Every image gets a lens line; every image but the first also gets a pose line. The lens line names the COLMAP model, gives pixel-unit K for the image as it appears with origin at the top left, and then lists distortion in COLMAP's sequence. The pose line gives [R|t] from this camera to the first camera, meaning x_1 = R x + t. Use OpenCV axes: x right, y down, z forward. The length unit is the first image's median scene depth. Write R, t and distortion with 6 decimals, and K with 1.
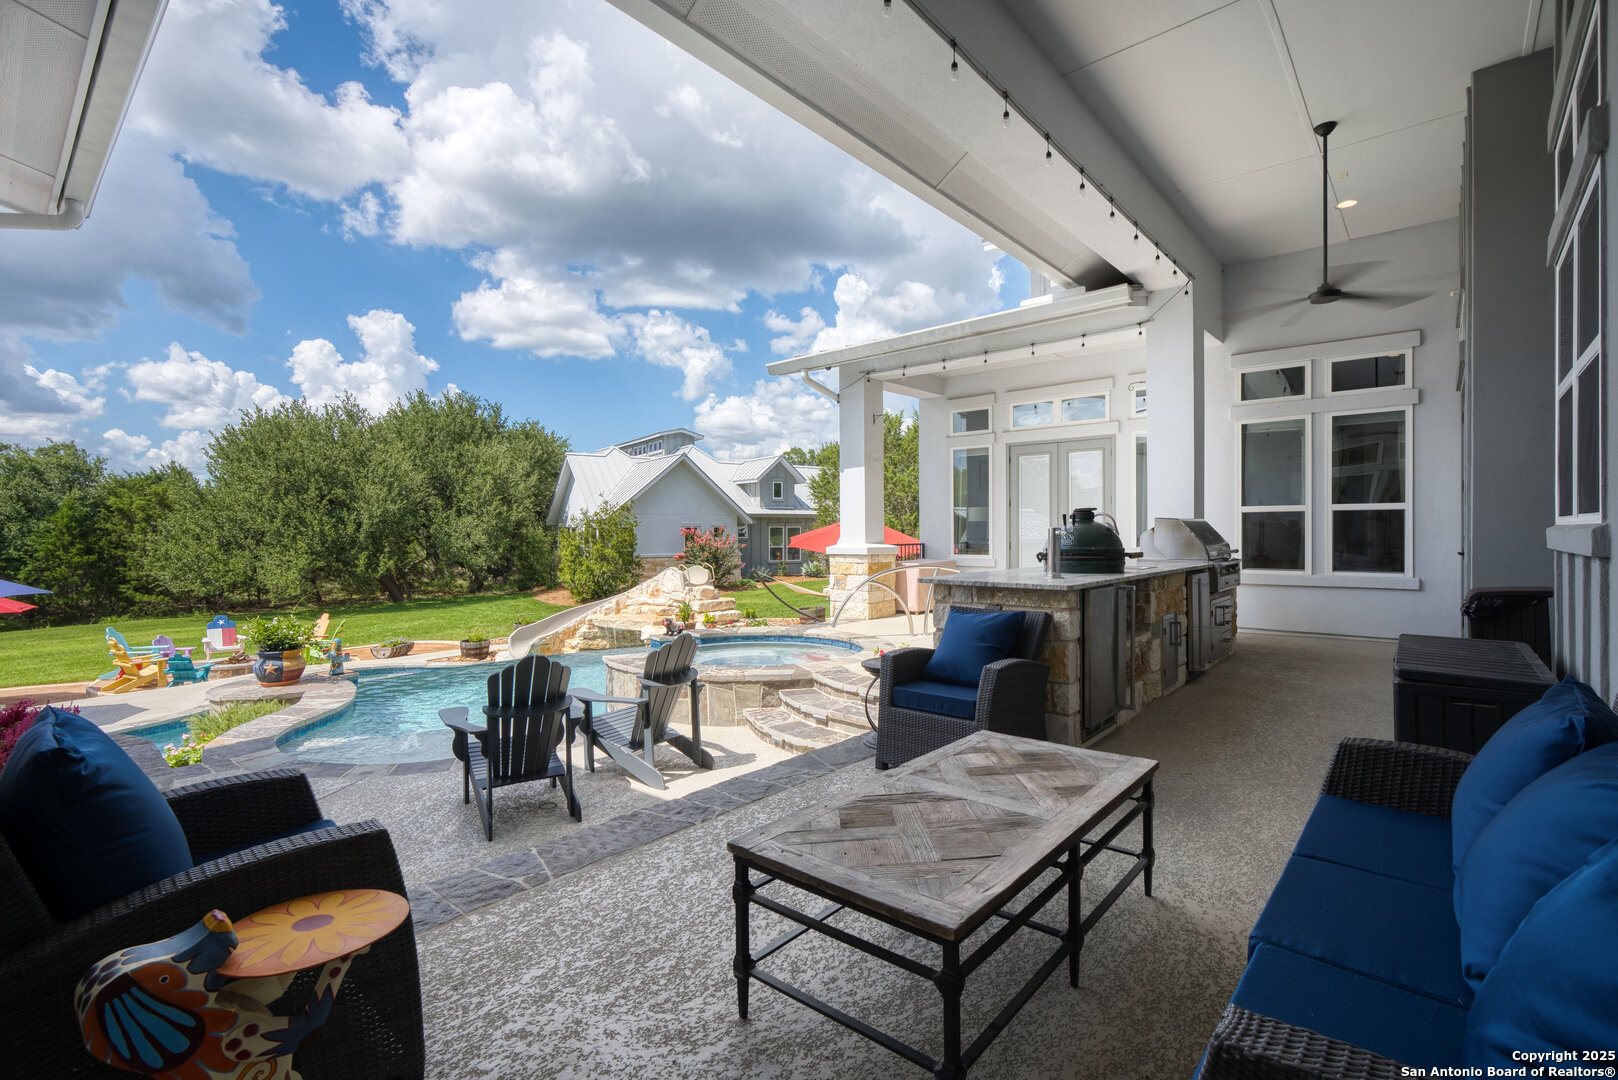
lens RADIAL K [[729.3, 0, 802.6], [0, 729.3, 532.3], [0, 0, 1]] dist [0.003910, 0.001167]
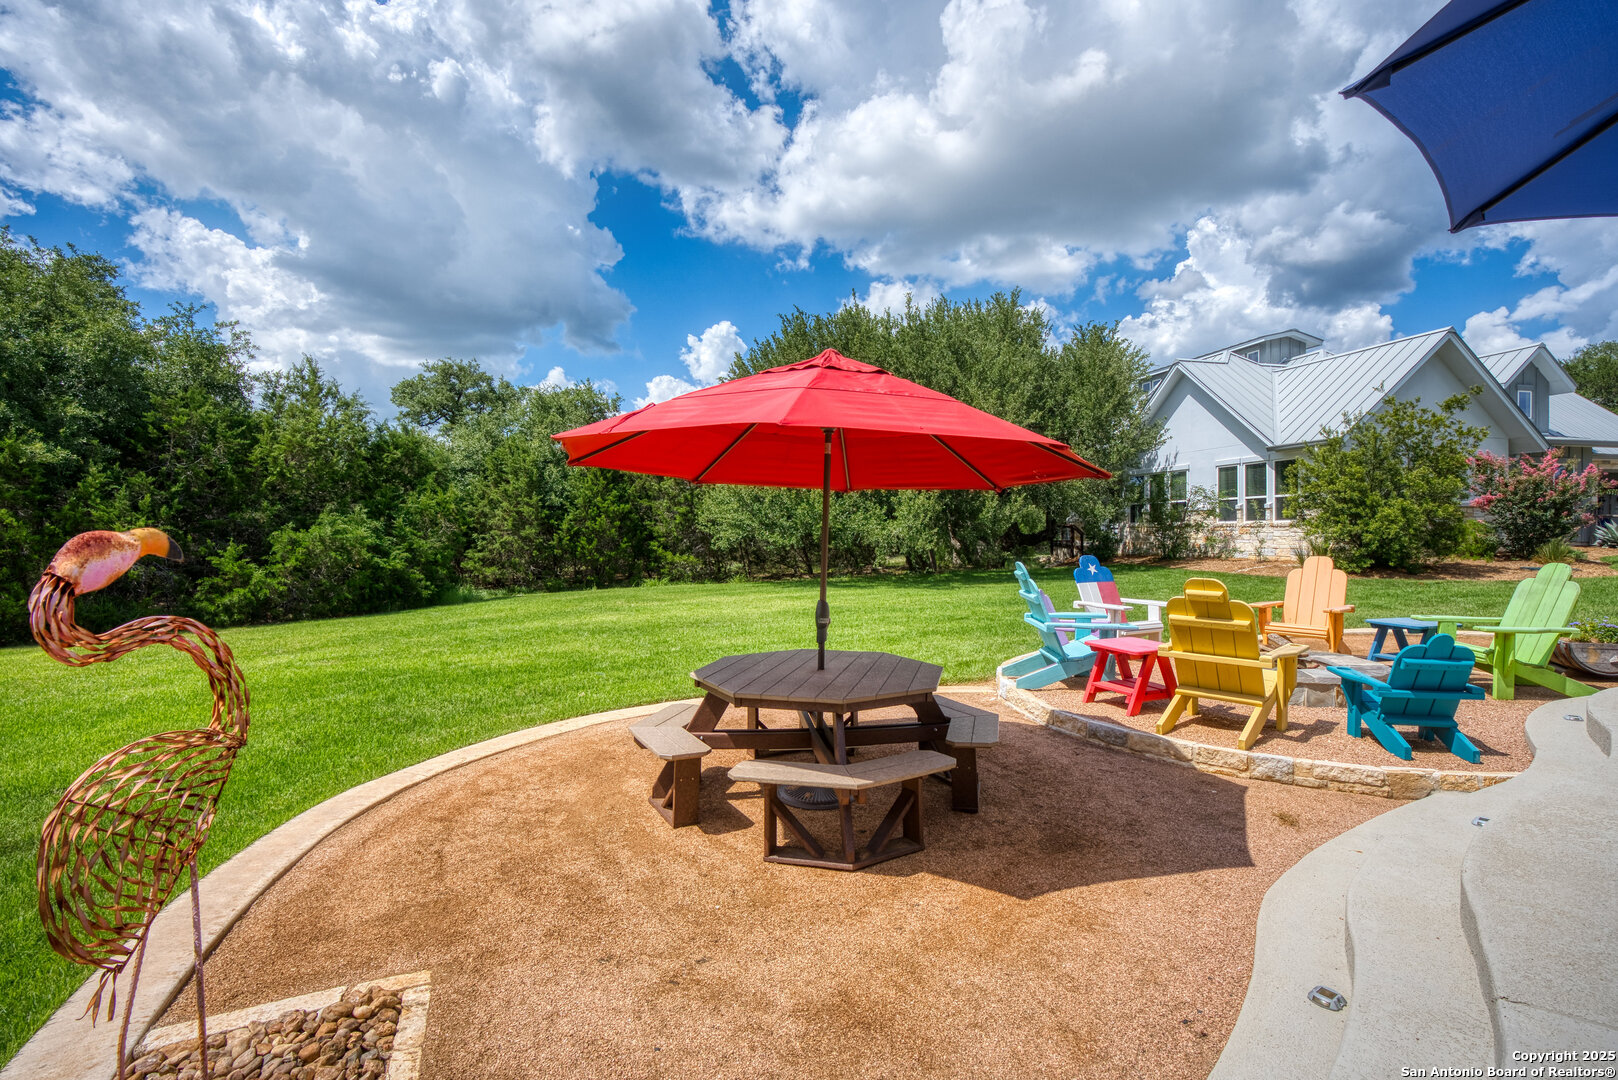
lens RADIAL K [[734.5, 0, 812.0], [0, 734.5, 536.1], [0, 0, 1]] dist [-0.003465, 0.001703]
pose [[0.937242, 0.004647, -0.348648, -0.494366], [-0.002066, 0.999968, 0.007772, 0.061122], [0.348673, -0.006564, 0.937222, 0.307606]]
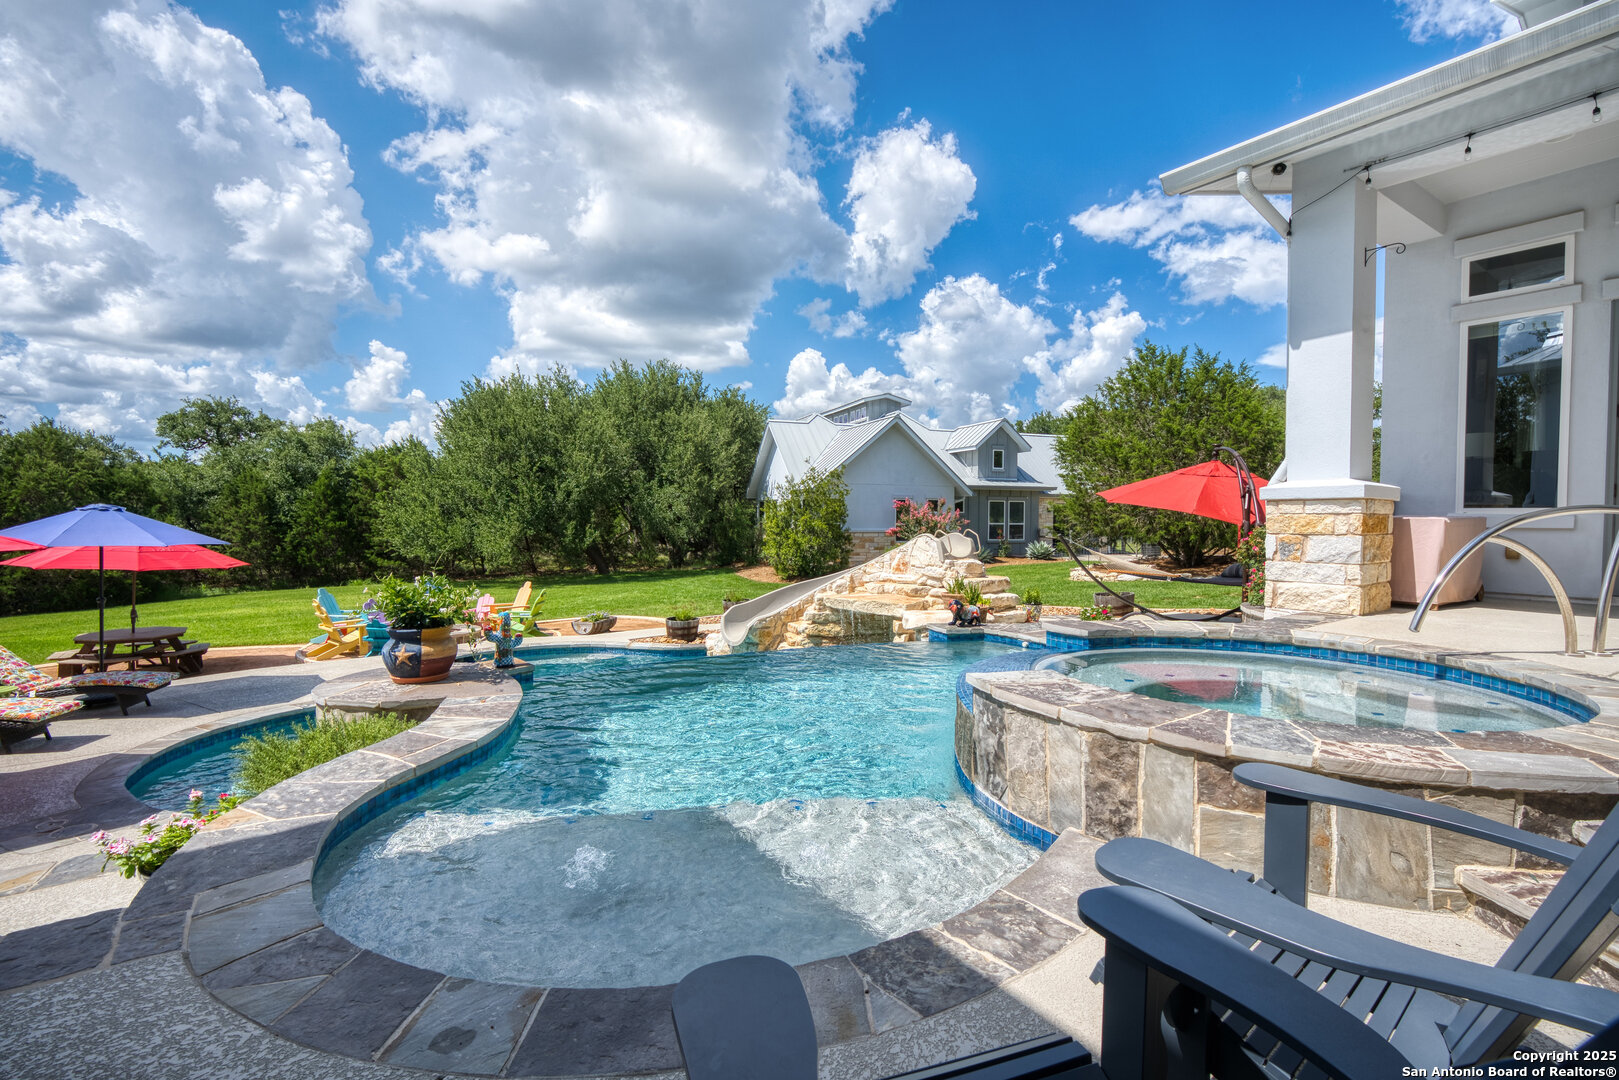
lens RADIAL K [[735.0, 0, 812.5], [0, 735.0, 536.1], [0, 0, 1]] dist [-0.003465, 0.001703]
pose [[0.972941, 0.016148, -0.230488, -0.063072], [-0.010005, 0.999563, 0.027800, 0.016273], [0.230836, -0.024741, 0.972678, 0.123451]]
